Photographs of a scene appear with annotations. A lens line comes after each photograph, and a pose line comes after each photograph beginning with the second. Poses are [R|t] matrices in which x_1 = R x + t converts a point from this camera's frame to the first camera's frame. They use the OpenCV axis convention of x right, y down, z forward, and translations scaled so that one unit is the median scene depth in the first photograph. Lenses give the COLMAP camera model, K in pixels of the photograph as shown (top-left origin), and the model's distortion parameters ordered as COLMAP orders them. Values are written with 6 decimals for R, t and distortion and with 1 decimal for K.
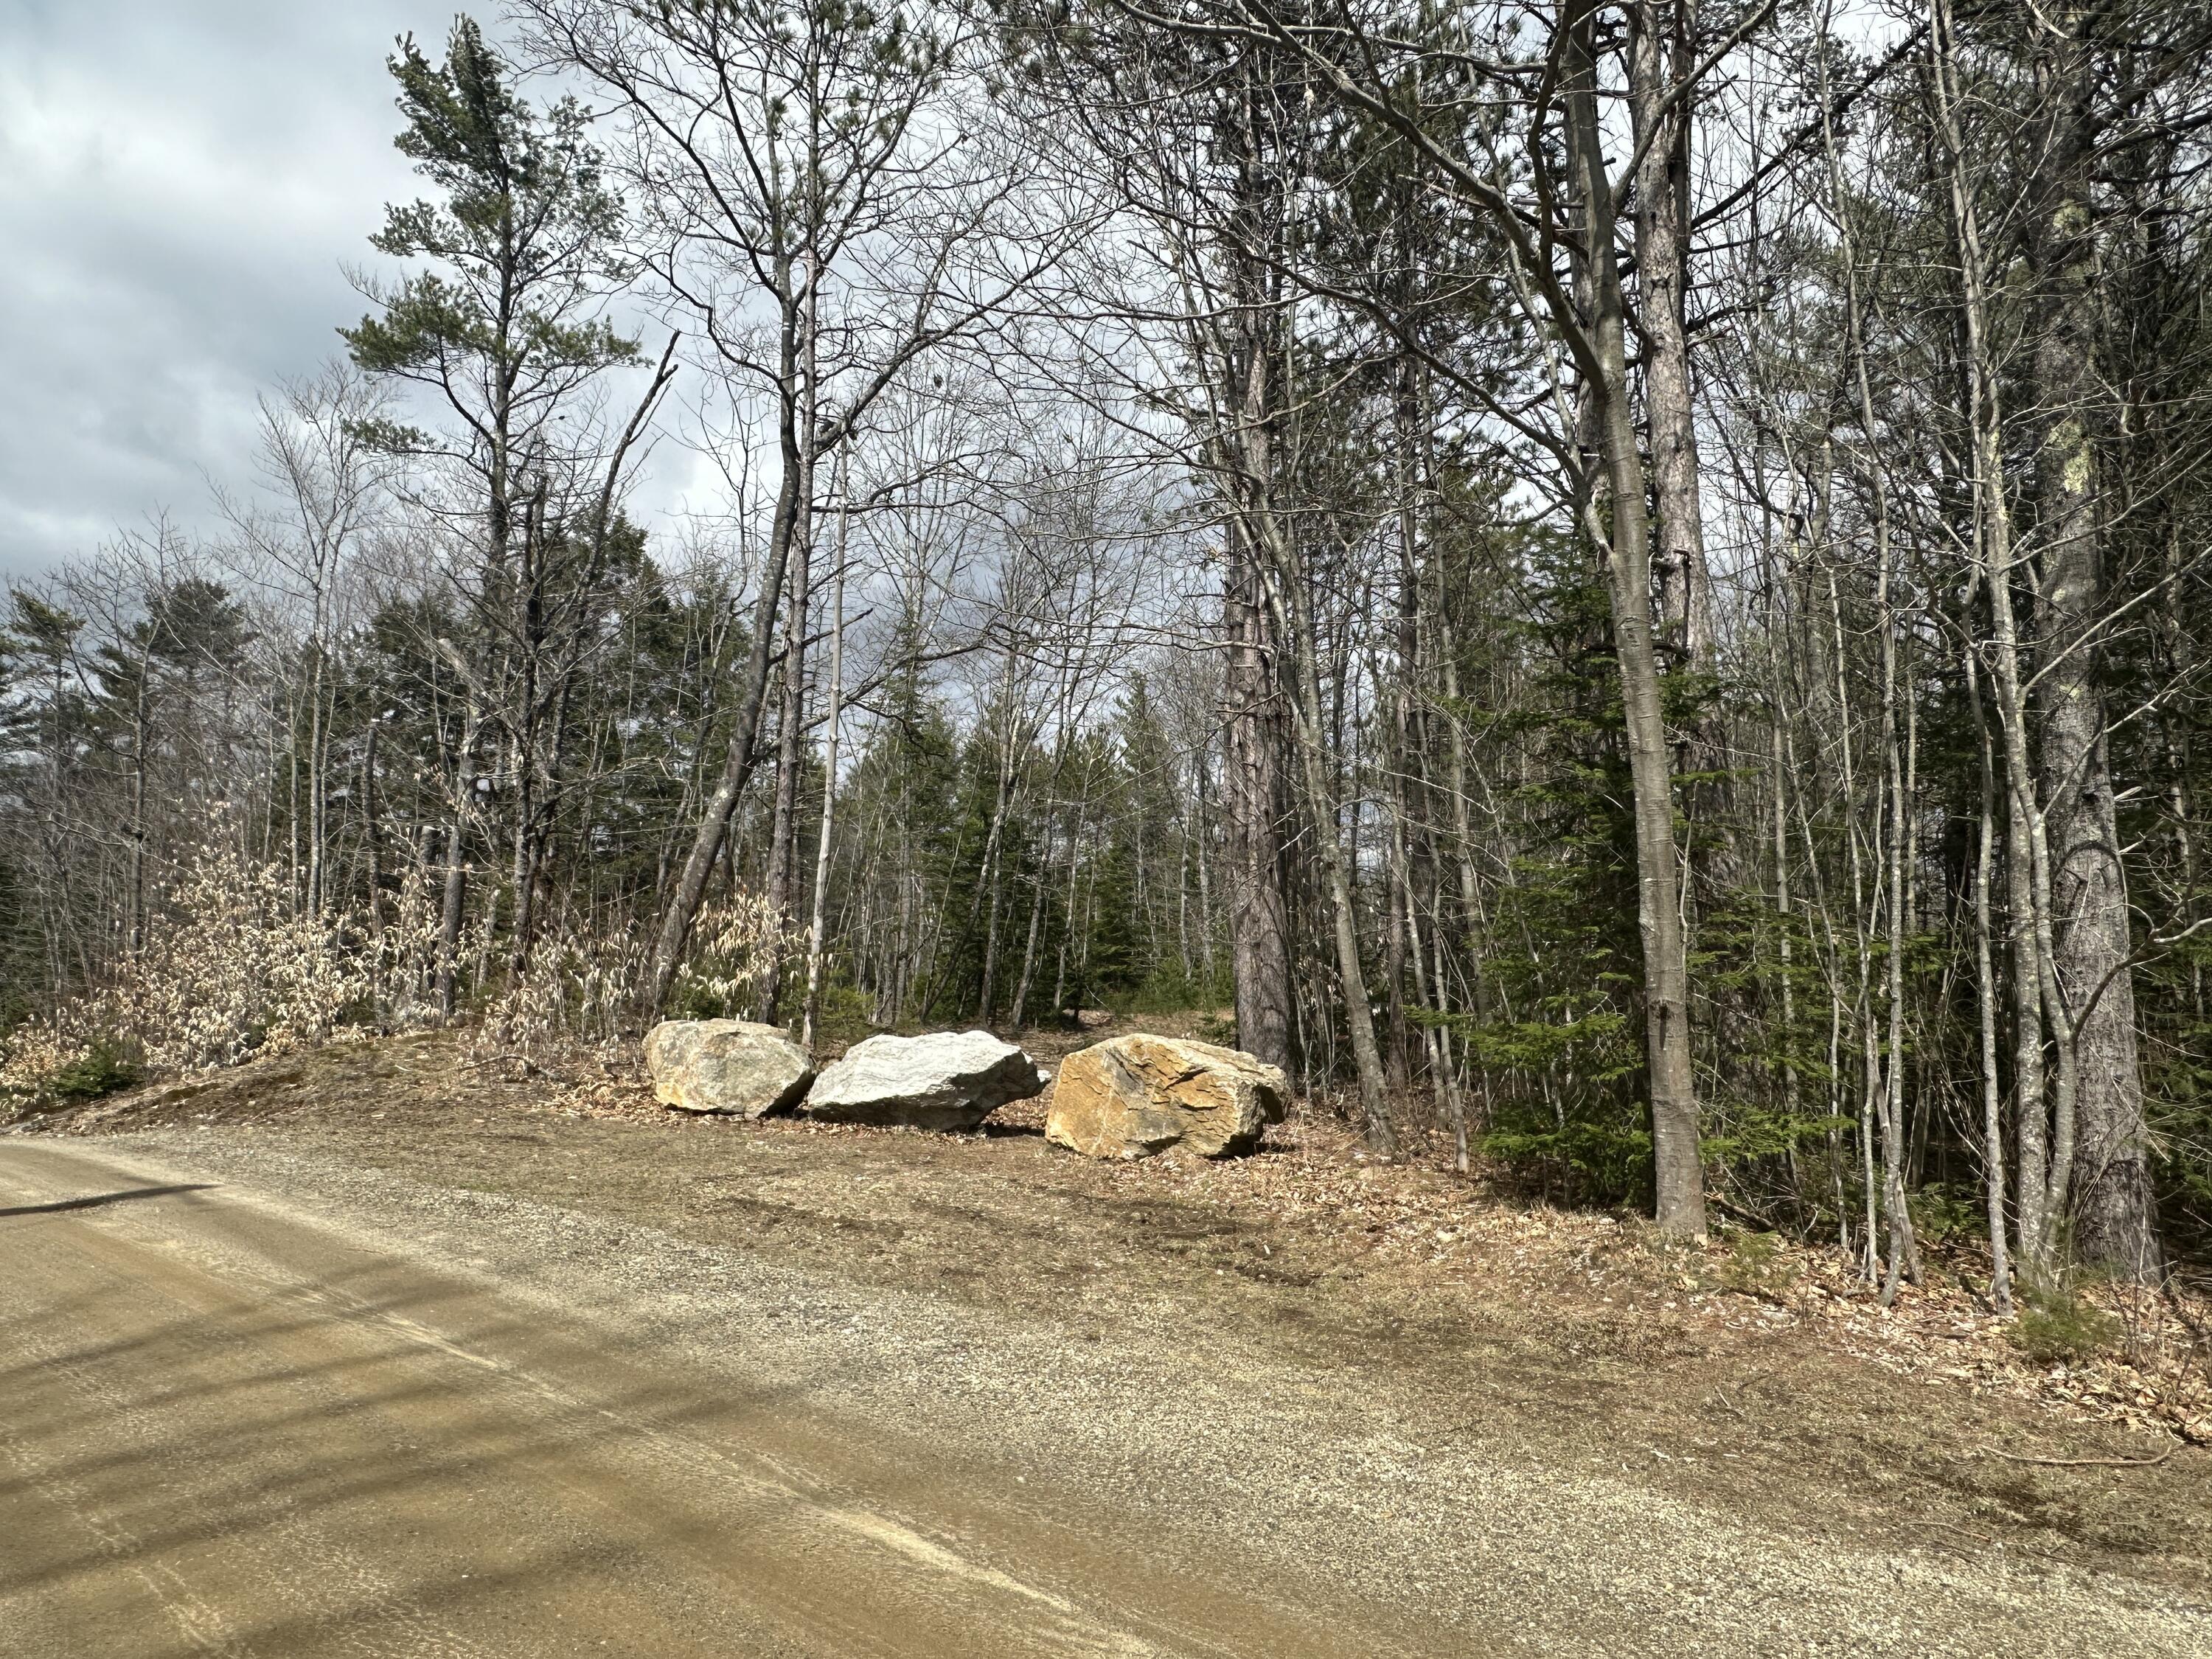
lens RADIAL K [[1416.4, 0, 1106.0], [0, 1416.4, 829.5], [0, 0, 1]] dist [0.000469, 0.000008]
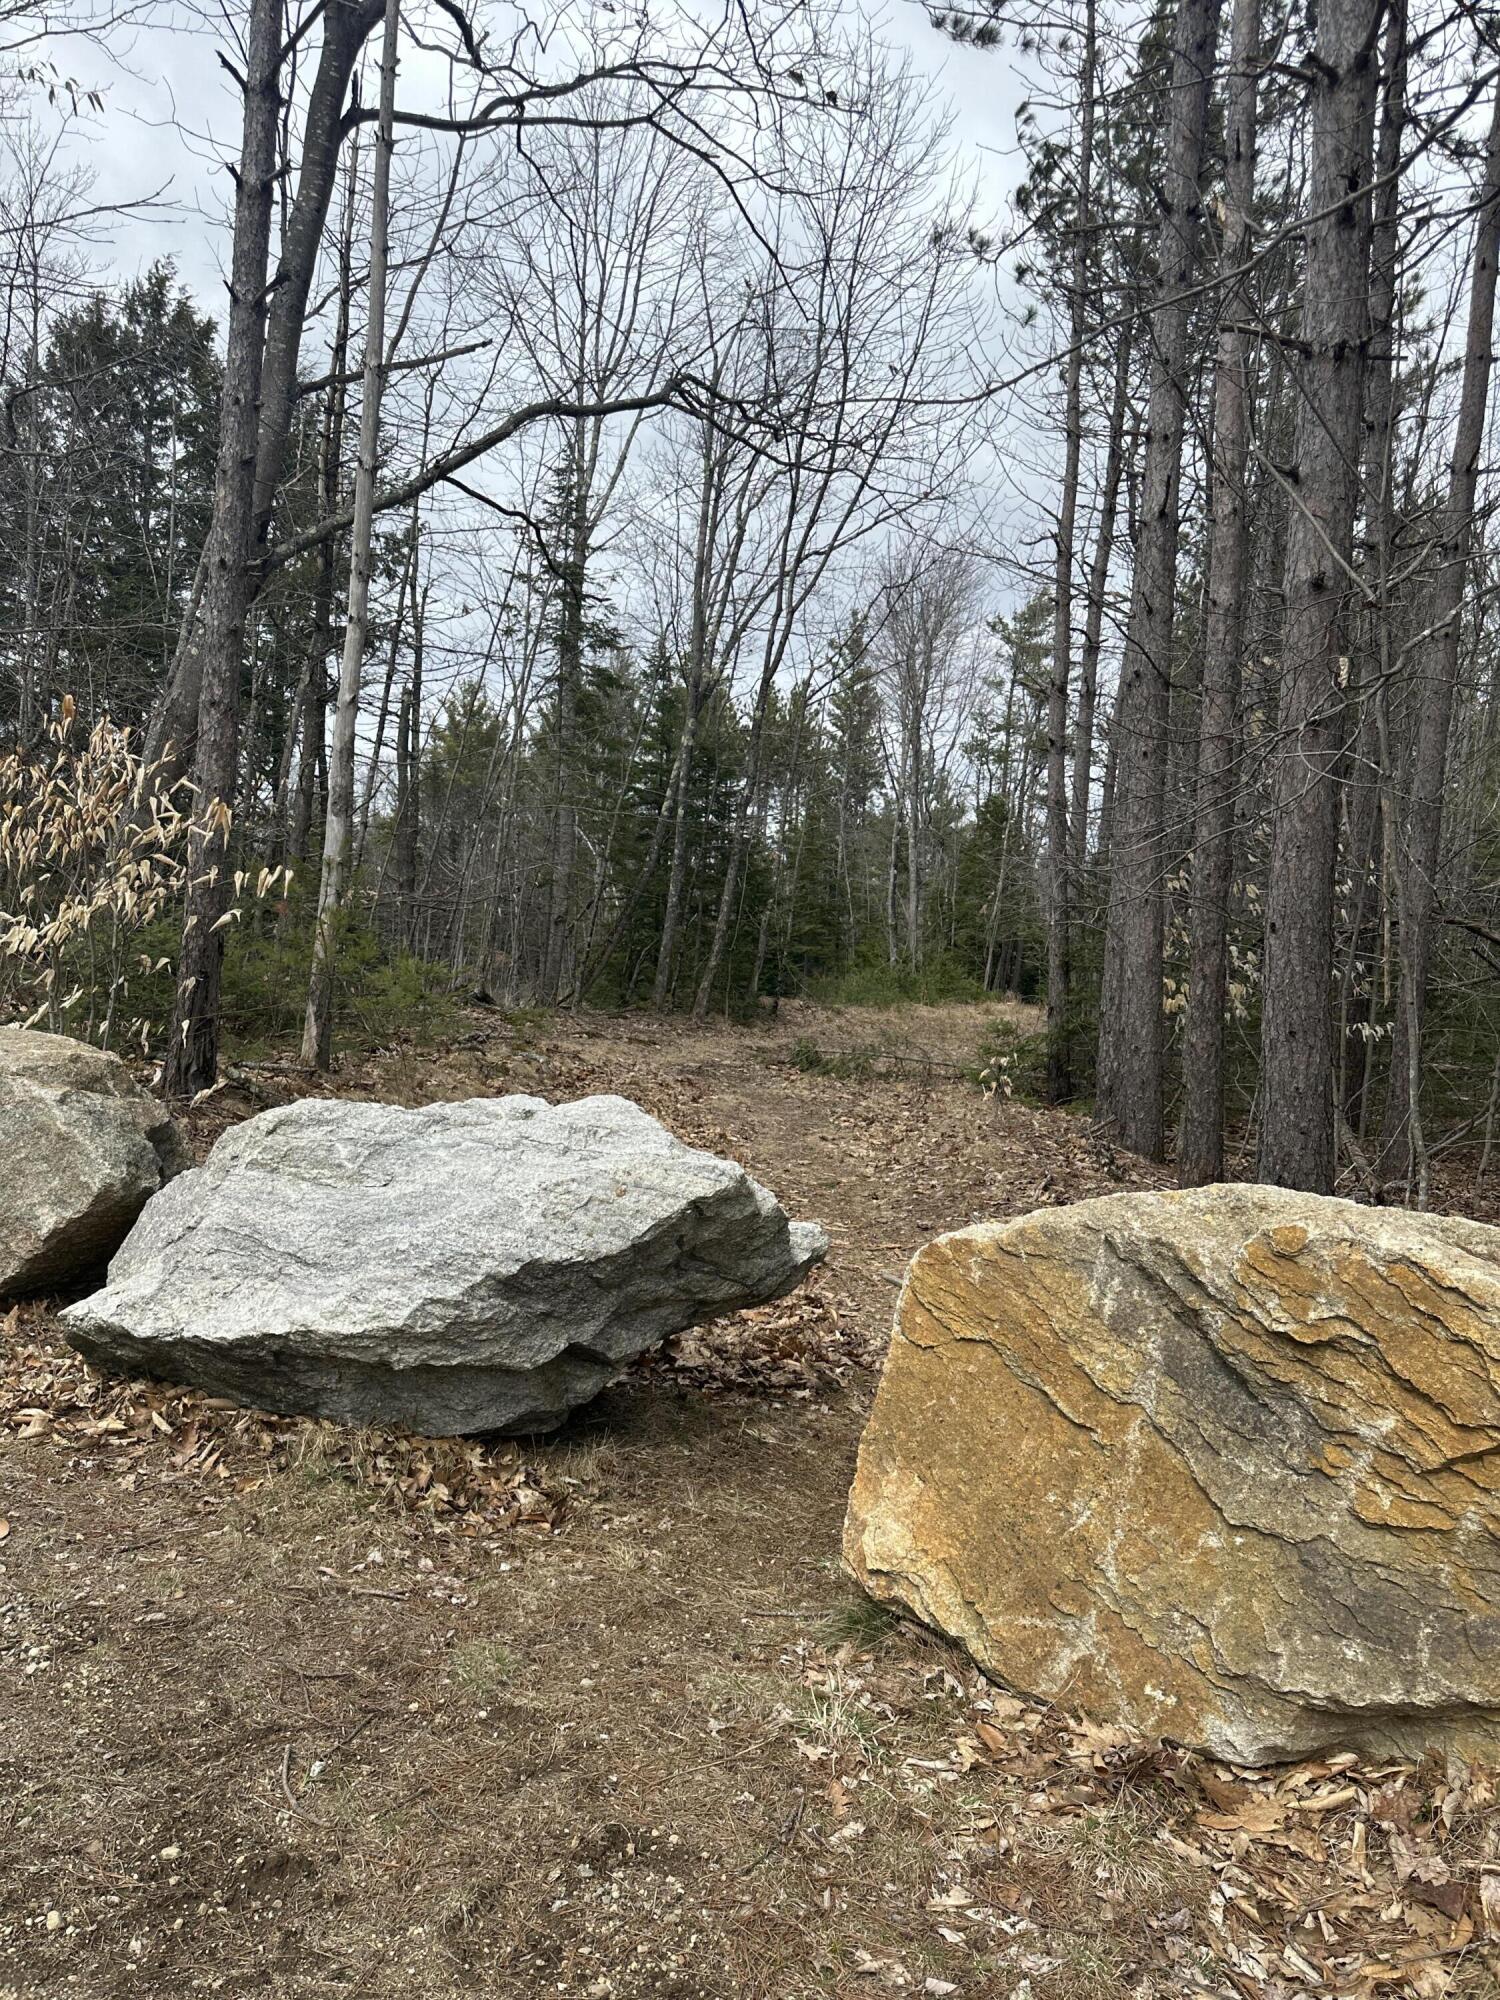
lens RADIAL K [[1398.2, 0, 750.0], [0, 1398.2, 1000.0], [0, 0, 1]] dist [-0.000374, -0.000178]
pose [[0.998680, 0.043799, -0.026843, -0.052637], [-0.039888, 0.990437, 0.132076, 0.079423], [0.032371, -0.130831, 0.990876, 0.711970]]
